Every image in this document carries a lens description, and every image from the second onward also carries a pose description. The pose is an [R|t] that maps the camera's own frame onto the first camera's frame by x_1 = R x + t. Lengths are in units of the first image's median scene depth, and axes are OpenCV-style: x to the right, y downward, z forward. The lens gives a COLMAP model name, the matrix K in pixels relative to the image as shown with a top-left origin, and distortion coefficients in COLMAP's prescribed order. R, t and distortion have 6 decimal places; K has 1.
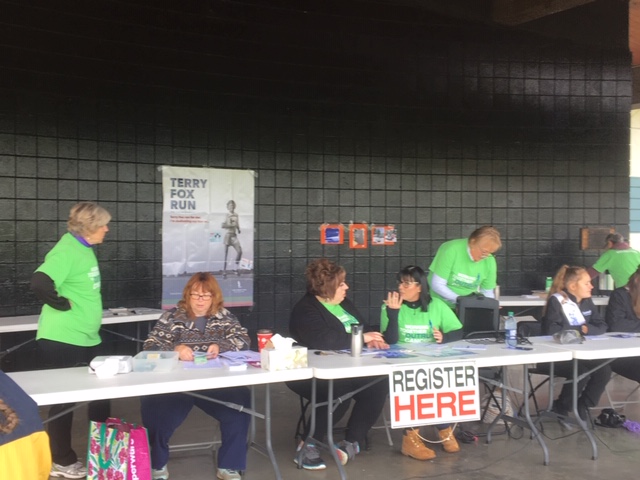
lens RADIAL K [[840.1, 0, 320.0], [0, 840.1, 239.4], [0, 0, 1]] dist [-0.001013, 0.000000]
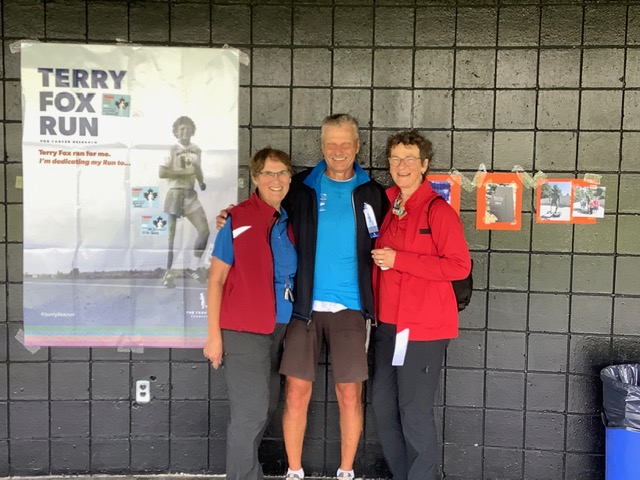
lens RADIAL K [[872.6, 0, 319.9], [0, 872.6, 240.4], [0, 0, 1]] dist [0.037376, 0.000000]
pose [[0.885042, 0.043870, -0.463439, 0.182311], [-0.020257, 0.998236, 0.055810, -0.007630], [0.465070, -0.040006, 0.884370, 0.616672]]
